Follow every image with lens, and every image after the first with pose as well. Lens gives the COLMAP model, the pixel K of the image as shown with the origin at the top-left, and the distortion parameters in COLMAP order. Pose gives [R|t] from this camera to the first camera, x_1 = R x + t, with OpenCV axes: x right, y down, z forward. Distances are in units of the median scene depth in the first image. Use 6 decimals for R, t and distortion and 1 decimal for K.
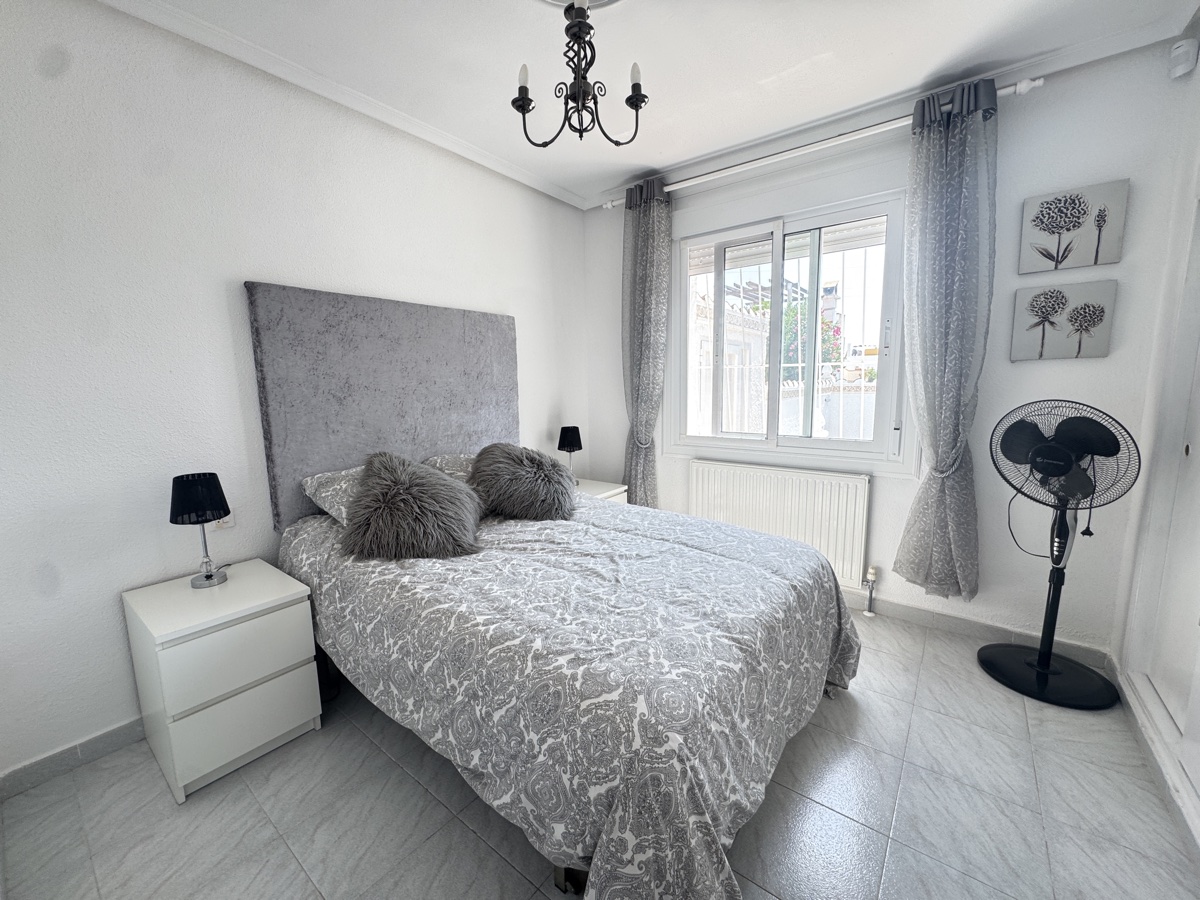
lens RADIAL K [[480.9, 0, 599.0], [0, 480.9, 445.8], [0, 0, 1]] dist [-0.004376, 0.000458]
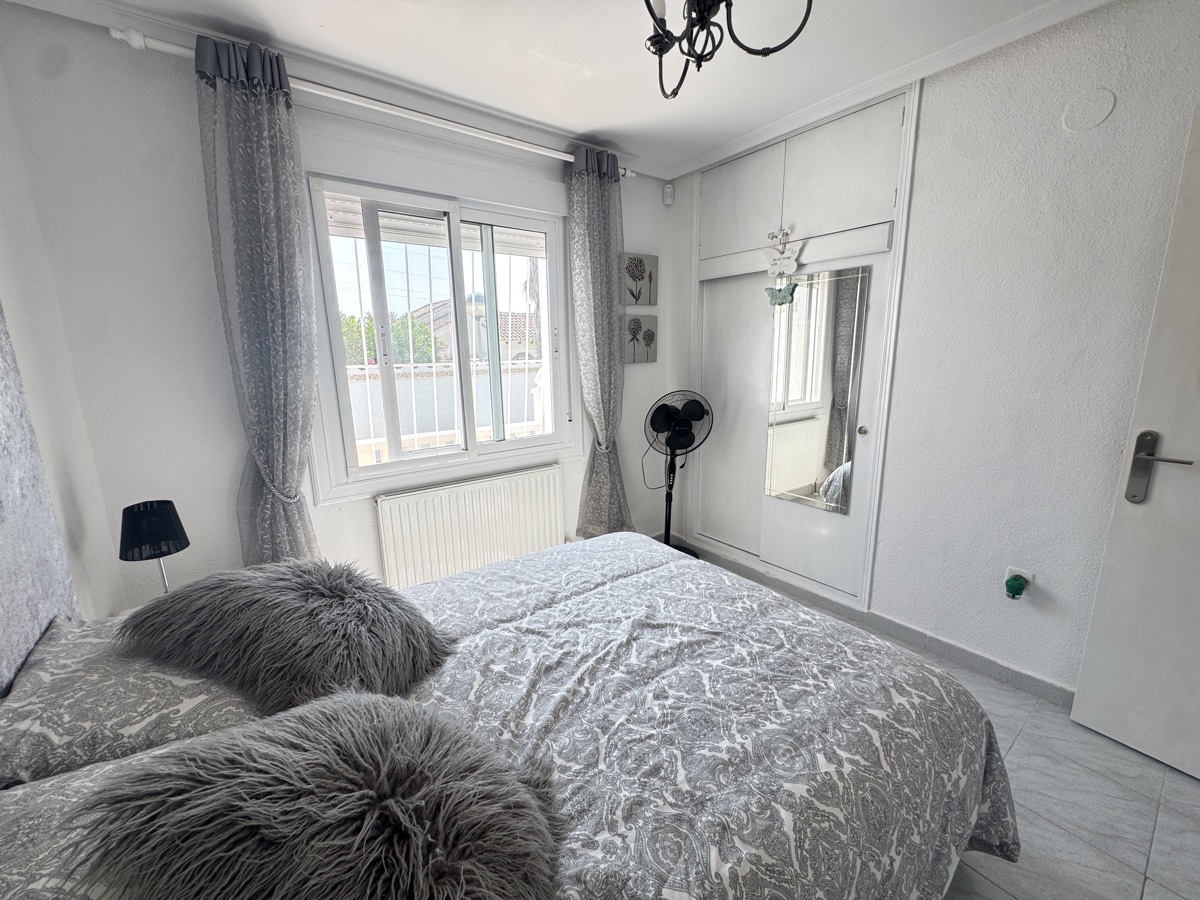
lens RADIAL K [[480.9, 0, 596.7], [0, 480.9, 447.7], [0, 0, 1]] dist [-0.004376, 0.000458]
pose [[0.262271, -0.179177, 0.948214, -0.641874], [0.144131, 0.978862, 0.145103, -0.168046], [-0.954170, 0.098610, 0.282552, 0.762475]]
